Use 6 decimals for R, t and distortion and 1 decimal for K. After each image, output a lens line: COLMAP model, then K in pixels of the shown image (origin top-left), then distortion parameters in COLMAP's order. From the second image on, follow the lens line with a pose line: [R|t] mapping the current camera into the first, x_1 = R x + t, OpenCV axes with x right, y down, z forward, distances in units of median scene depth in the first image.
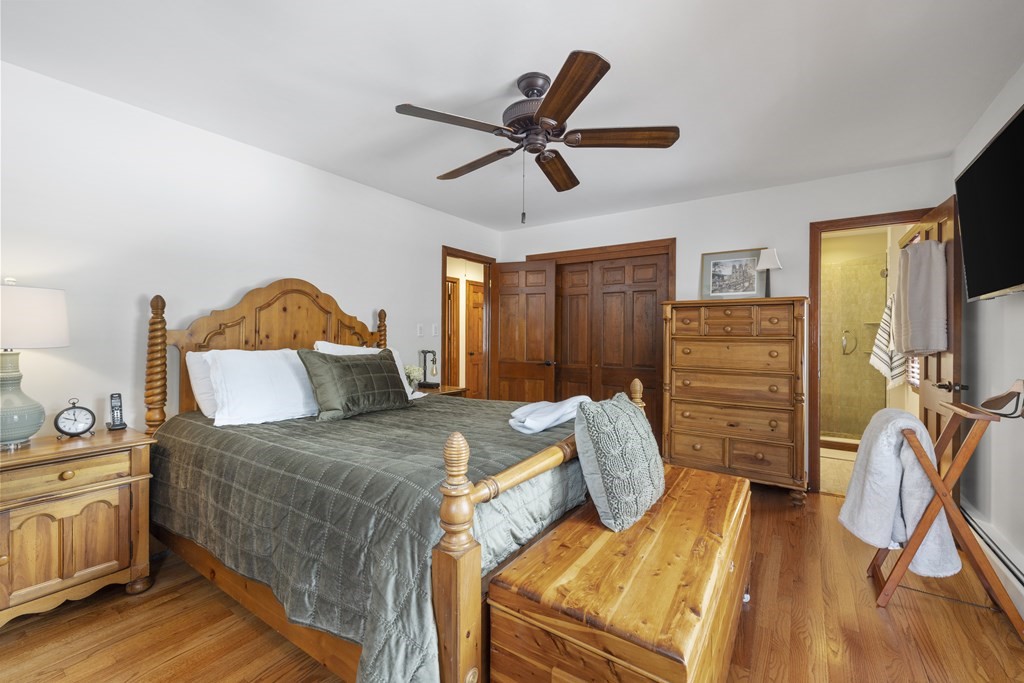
lens RADIAL K [[432.4, 0, 512.6], [0, 432.4, 329.6], [0, 0, 1]] dist [0.012120, -0.000007]
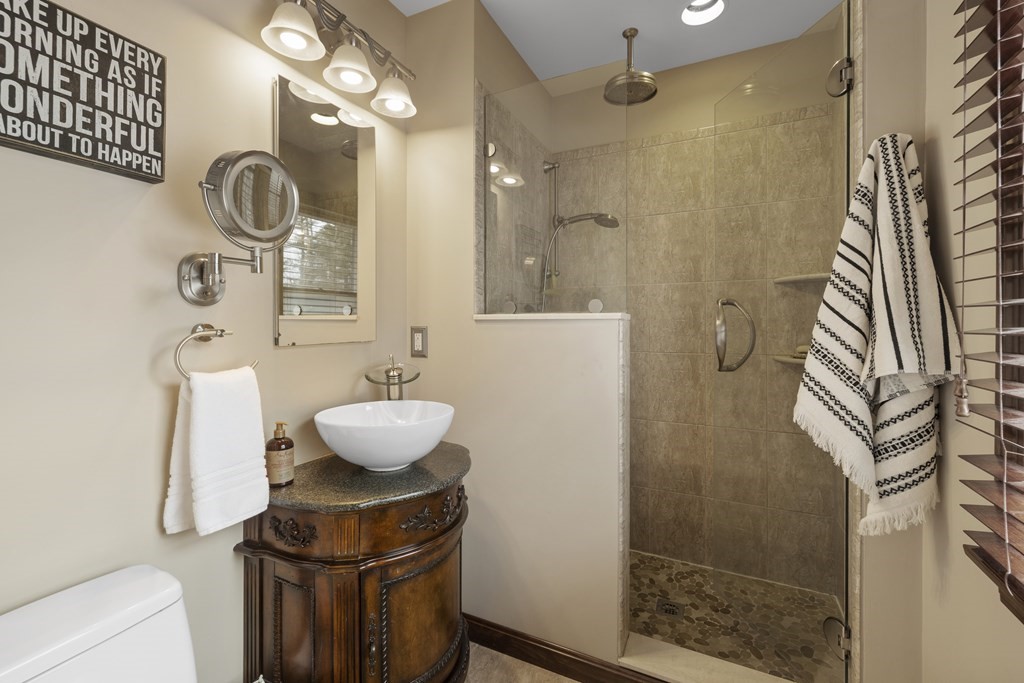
lens RADIAL K [[441.2, 0, 510.1], [0, 441.2, 317.5], [0, 0, 1]] dist [-0.001532, -0.000213]
pose [[0.990588, -0.006030, 0.136748, 0.531830], [0.005398, 0.999973, 0.004995, 0.012675], [-0.136774, -0.004210, 0.990593, 0.658497]]
